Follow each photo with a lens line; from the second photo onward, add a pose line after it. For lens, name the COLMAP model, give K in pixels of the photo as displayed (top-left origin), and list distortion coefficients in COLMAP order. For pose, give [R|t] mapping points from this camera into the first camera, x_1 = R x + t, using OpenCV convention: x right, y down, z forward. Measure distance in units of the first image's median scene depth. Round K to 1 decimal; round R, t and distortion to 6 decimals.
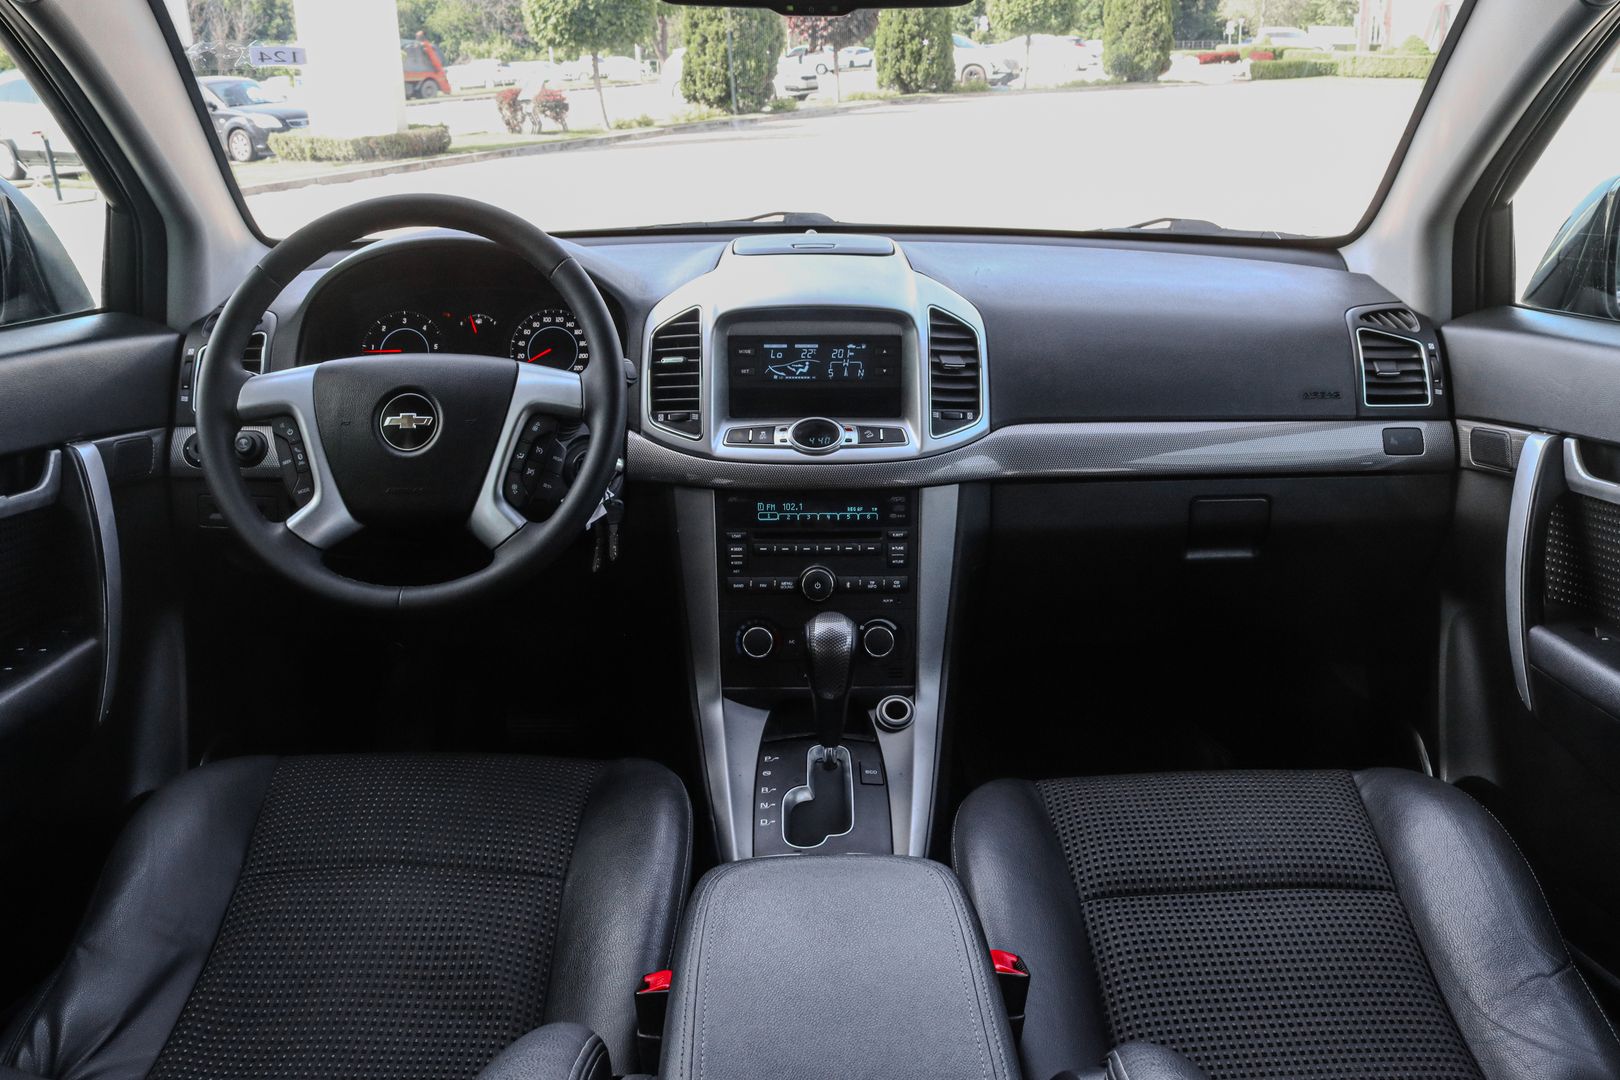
lens RADIAL K [[1344.6, 0, 810.0], [0, 1344.6, 540.0], [0, 0, 1]] dist [-0.179552, 0.163206]
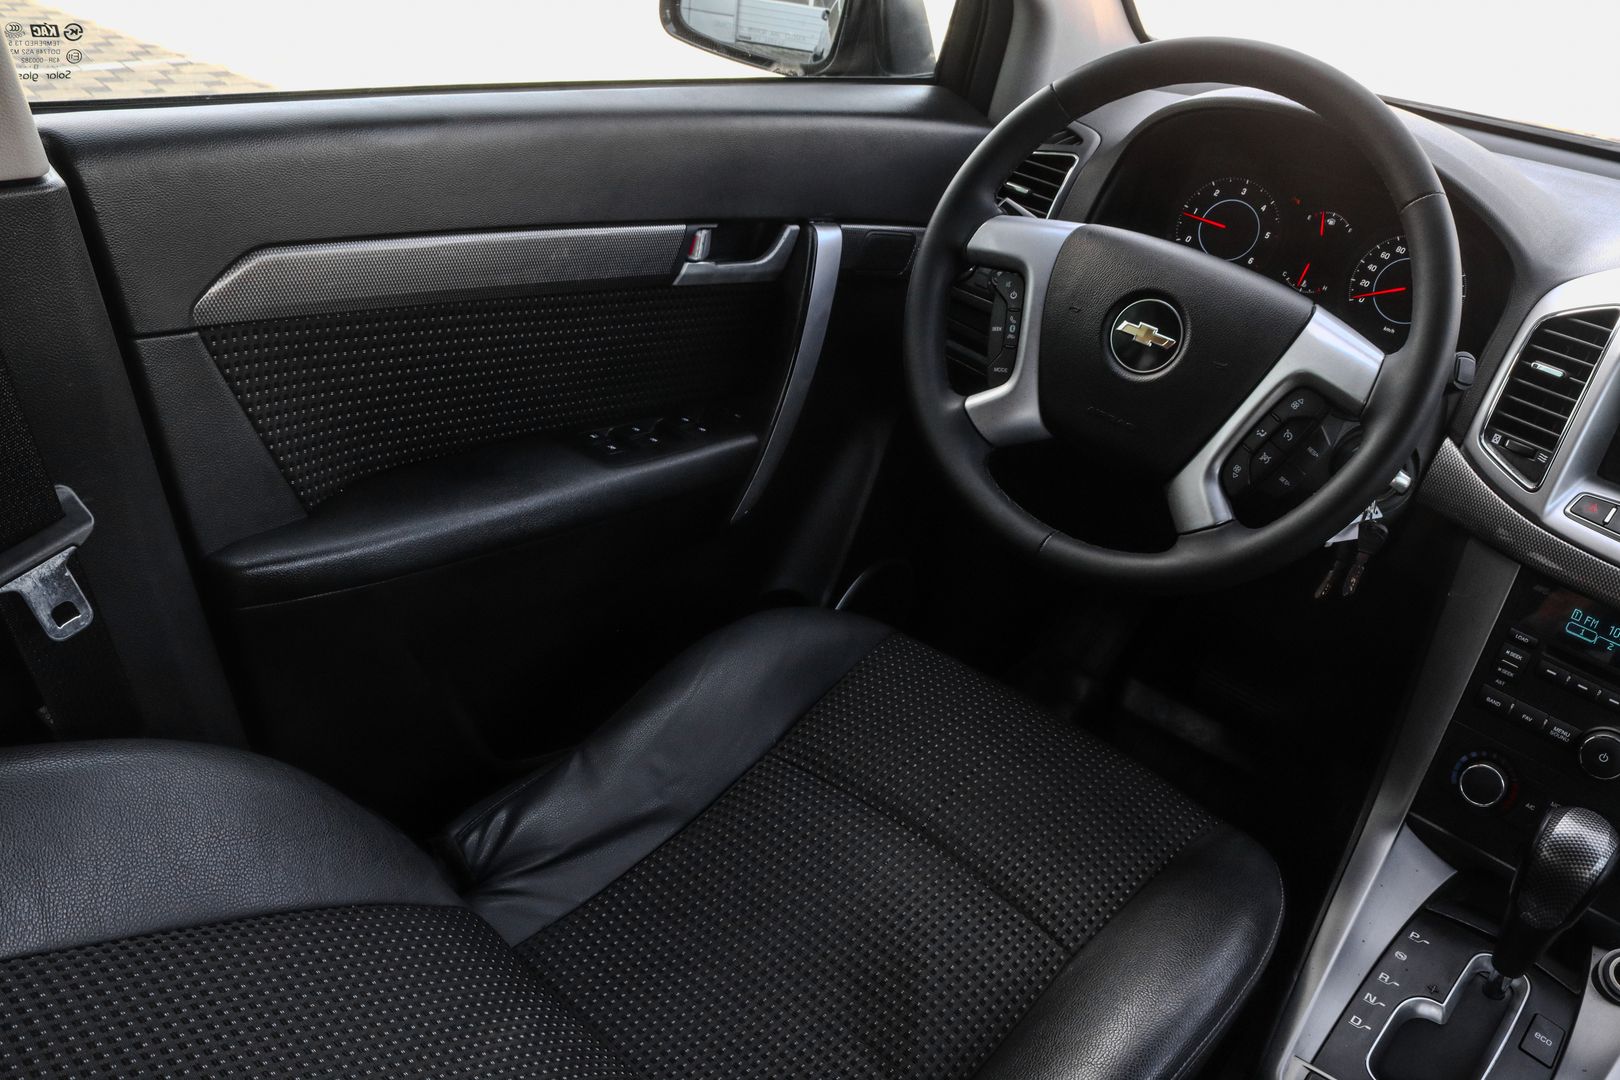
lens RADIAL K [[1344.6, 0, 810.0], [0, 1344.6, 540.0], [0, 0, 1]] dist [-0.179552, 0.163206]
pose [[0.726817, 0.415842, -0.546637, 0.022290], [-0.326416, 0.909393, 0.257793, -0.101546], [0.604309, -0.008937, 0.796700, 0.232113]]
